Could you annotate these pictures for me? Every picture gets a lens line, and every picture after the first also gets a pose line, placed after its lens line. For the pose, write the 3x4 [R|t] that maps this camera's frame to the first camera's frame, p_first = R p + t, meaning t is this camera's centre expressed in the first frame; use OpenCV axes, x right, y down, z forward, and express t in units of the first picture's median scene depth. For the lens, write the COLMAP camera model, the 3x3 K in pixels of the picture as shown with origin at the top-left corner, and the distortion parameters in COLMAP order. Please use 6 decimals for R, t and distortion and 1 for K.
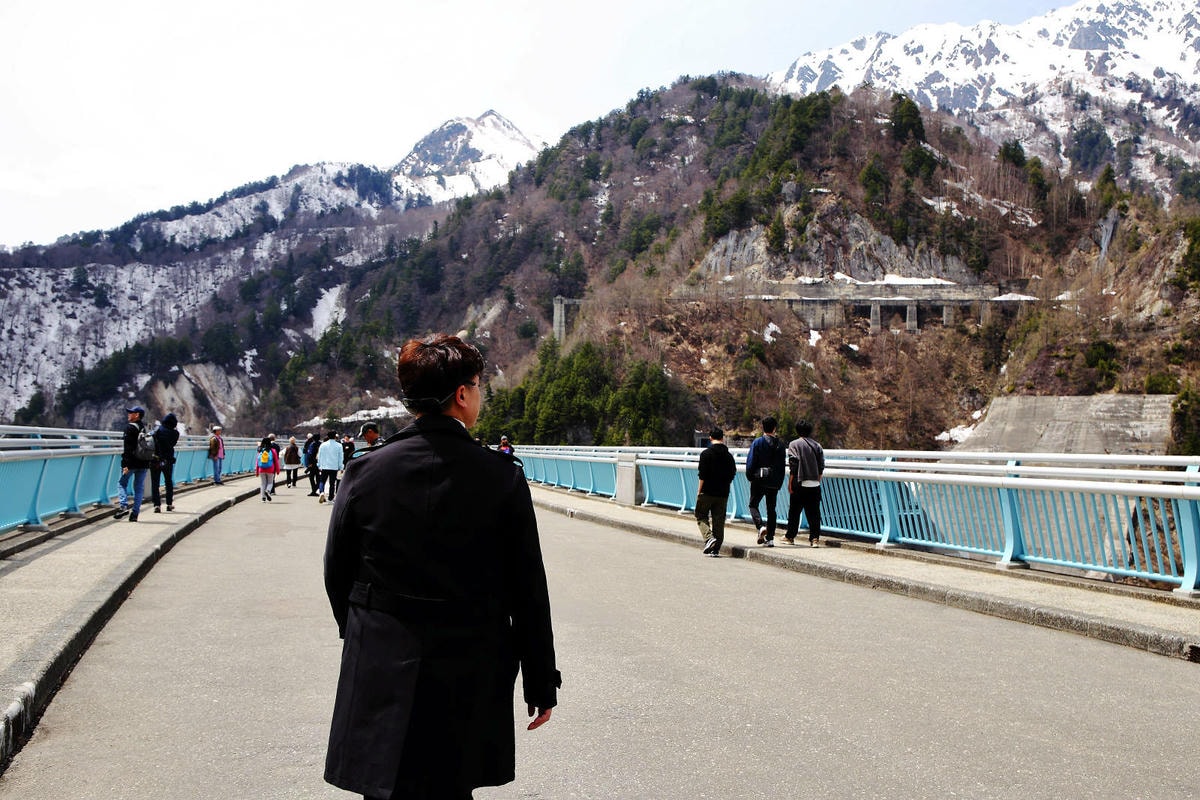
lens RADIAL K [[1135.7, 0, 596.8], [0, 1135.7, 418.4], [0, 0, 1]] dist [-0.004549, 0.024322]
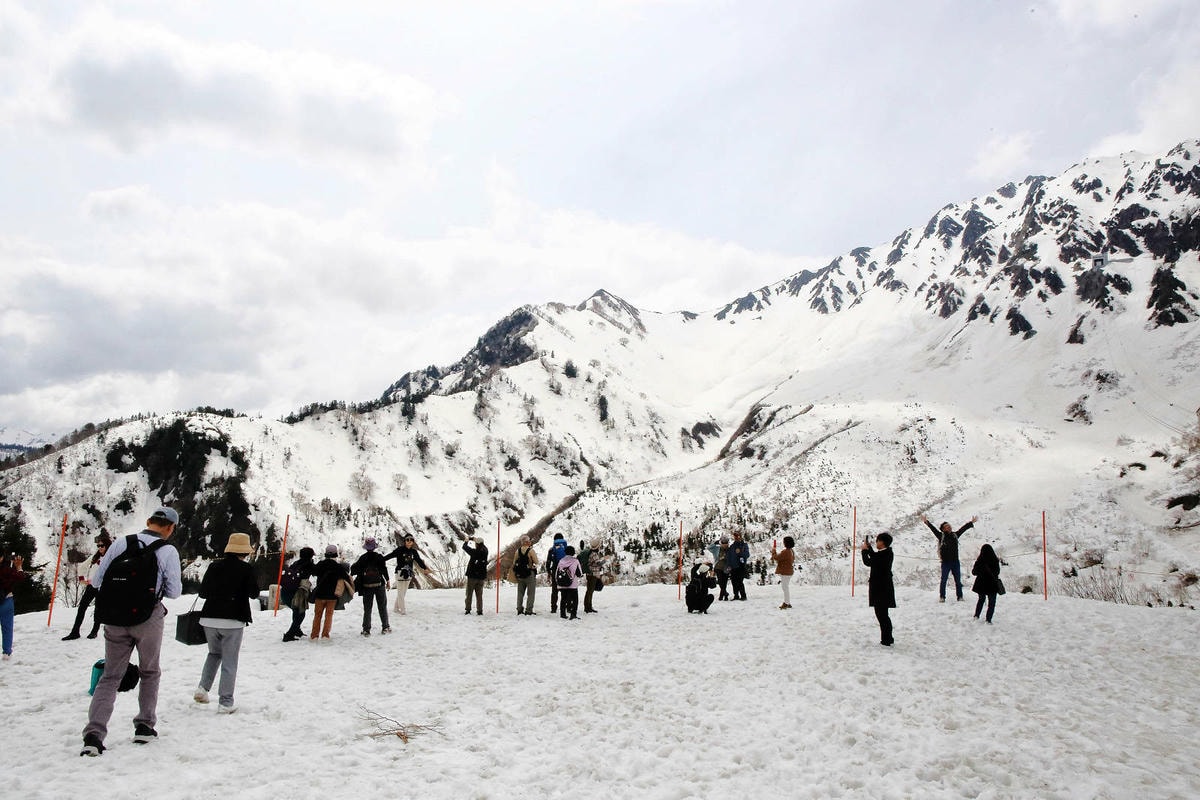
lens RADIAL K [[833.7, 0, 600.0], [0, 833.7, 400.0], [0, 0, 1]] dist [-0.092297, 0.084103]
pose [[0.974538, -0.042136, -0.220229, 0.060946], [0.014879, 0.992172, -0.123987, -0.106416], [0.223730, 0.117553, 0.967536, 0.380813]]
